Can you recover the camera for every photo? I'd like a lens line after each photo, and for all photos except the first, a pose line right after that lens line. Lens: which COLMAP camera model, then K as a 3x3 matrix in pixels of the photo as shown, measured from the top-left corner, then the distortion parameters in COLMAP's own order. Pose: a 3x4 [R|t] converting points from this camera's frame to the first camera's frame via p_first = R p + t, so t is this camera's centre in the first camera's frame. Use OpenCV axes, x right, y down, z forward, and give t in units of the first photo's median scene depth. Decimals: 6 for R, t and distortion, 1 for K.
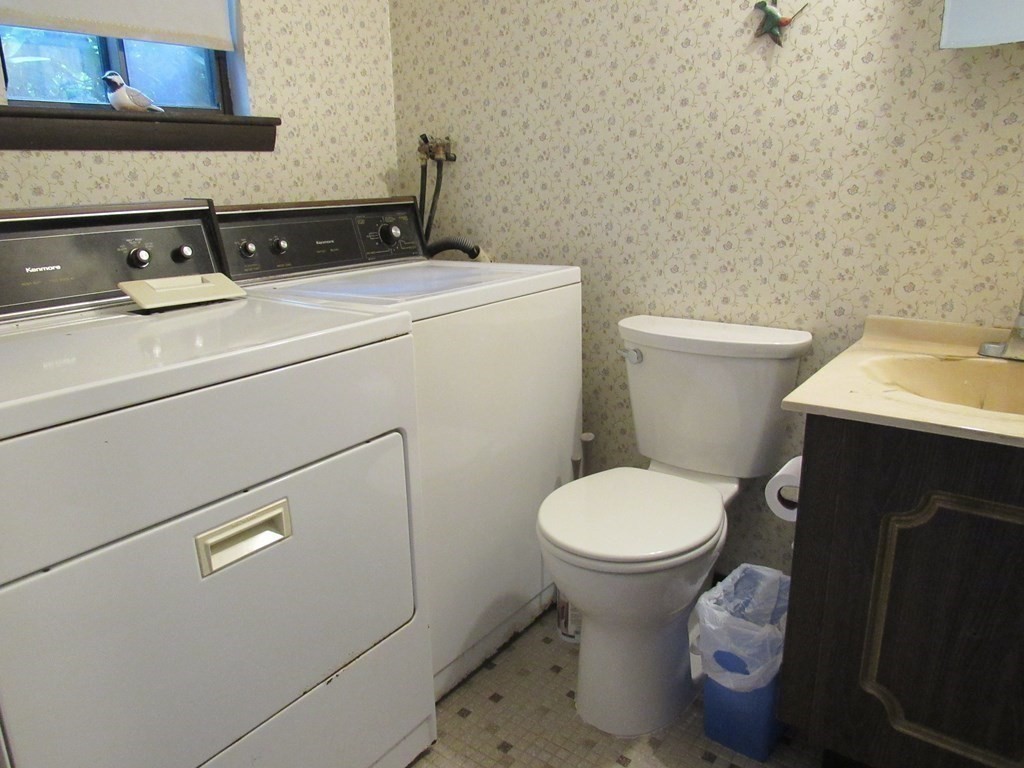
lens RADIAL K [[734.1, 0, 512.6], [0, 734.1, 386.4], [0, 0, 1]] dist [-0.041615, 0.015963]
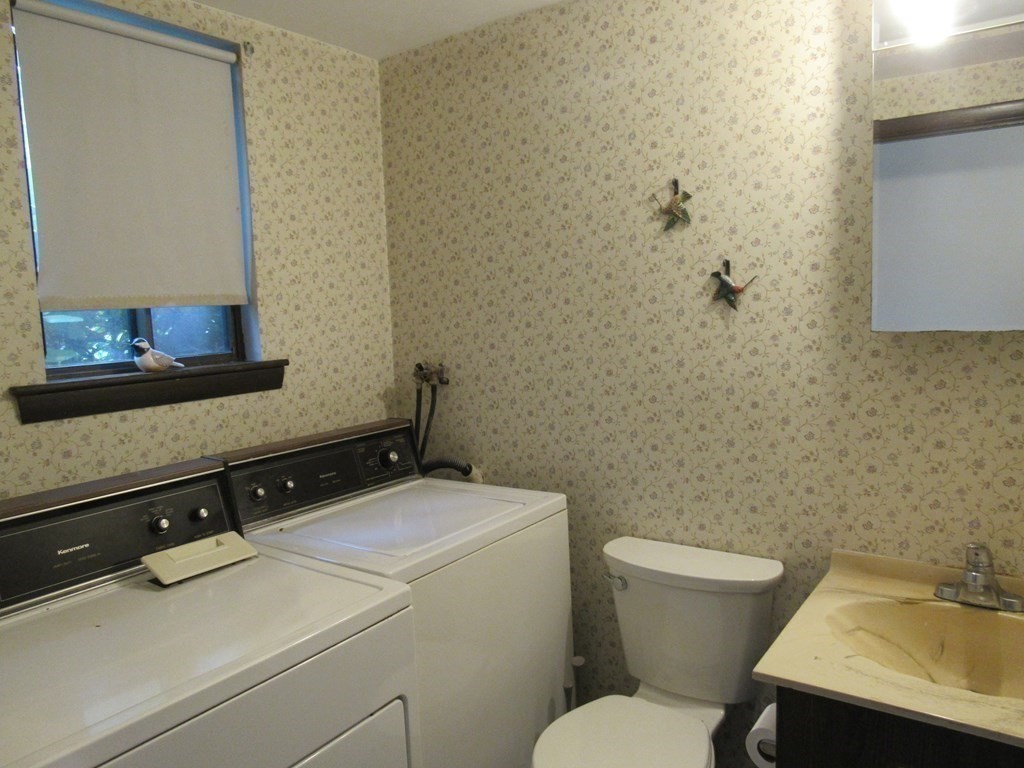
lens RADIAL K [[734.1, 0, 513.0], [0, 734.1, 384.9], [0, 0, 1]] dist [-0.041615, 0.015963]
pose [[0.999694, -0.021375, 0.012464, 0.005208], [0.023125, 0.986304, -0.163306, -0.163634], [-0.008803, 0.163544, 0.986497, -0.096024]]
